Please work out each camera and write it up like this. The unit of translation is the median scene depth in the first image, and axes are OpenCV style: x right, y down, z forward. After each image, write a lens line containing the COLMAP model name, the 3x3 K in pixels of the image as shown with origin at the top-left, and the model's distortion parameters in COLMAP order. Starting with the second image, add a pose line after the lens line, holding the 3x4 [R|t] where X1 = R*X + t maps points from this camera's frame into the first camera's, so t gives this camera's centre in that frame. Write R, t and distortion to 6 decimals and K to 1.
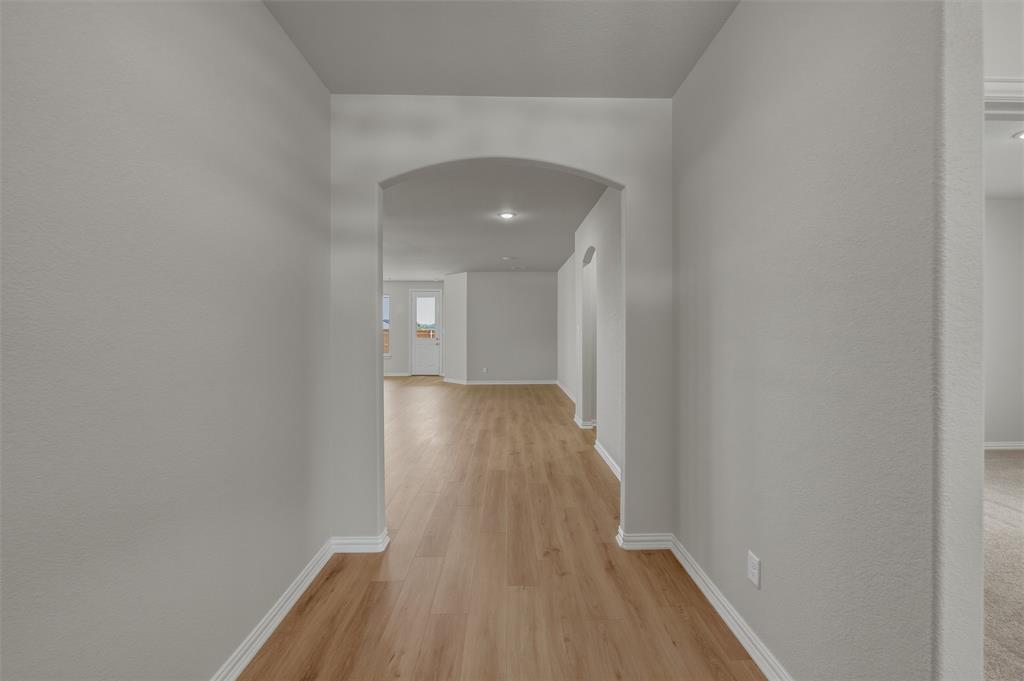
lens RADIAL K [[427.6, 0, 514.6], [0, 427.6, 335.2], [0, 0, 1]] dist [-0.001979, 0.000334]
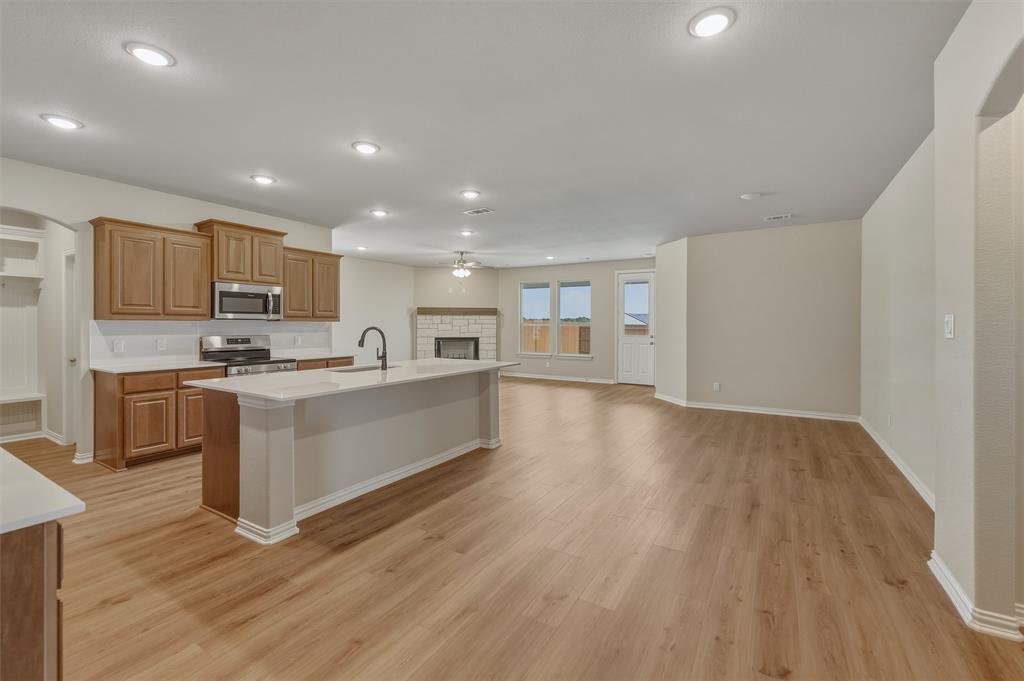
lens RADIAL K [[427.6, 0, 512.4], [0, 427.6, 327.6], [0, 0, 1]] dist [-0.001979, 0.000334]
pose [[0.840907, -0.000100, -0.541179, 0.021123], [-0.001480, 0.999996, -0.002485, -0.005398], [0.541177, 0.002891, 0.840904, 0.299017]]
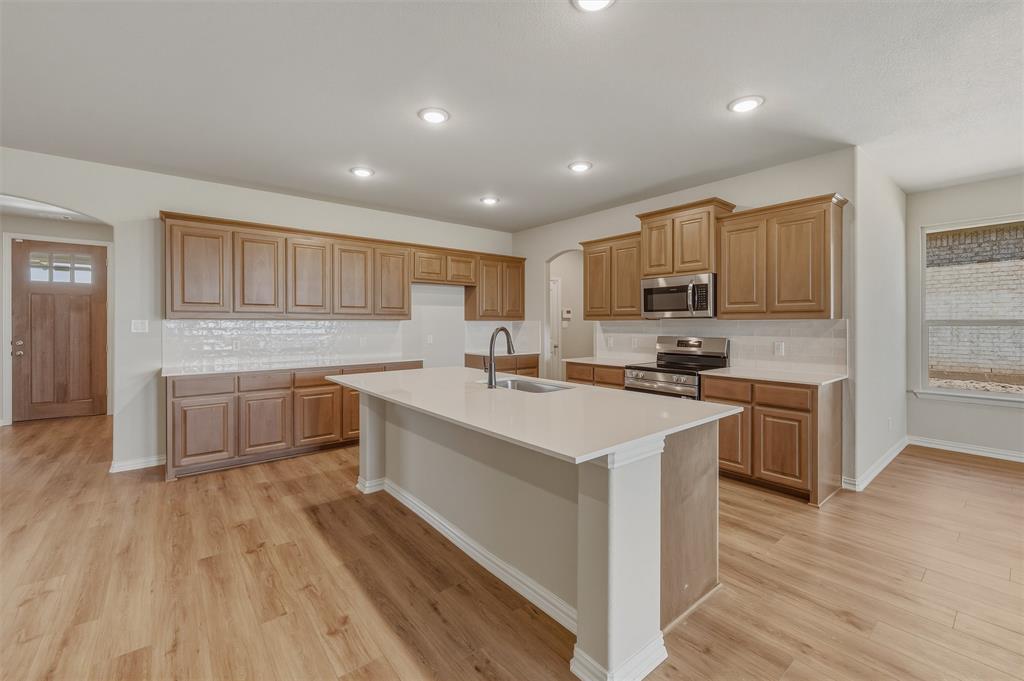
lens RADIAL K [[427.6, 0, 519.6], [0, 427.6, 328.5], [0, 0, 1]] dist [-0.001979, 0.000334]
pose [[-0.779615, 0.003256, -0.626251, -0.123664], [-0.009122, 0.999821, 0.016554, -0.010968], [0.626193, 0.018618, -0.779446, 0.779005]]
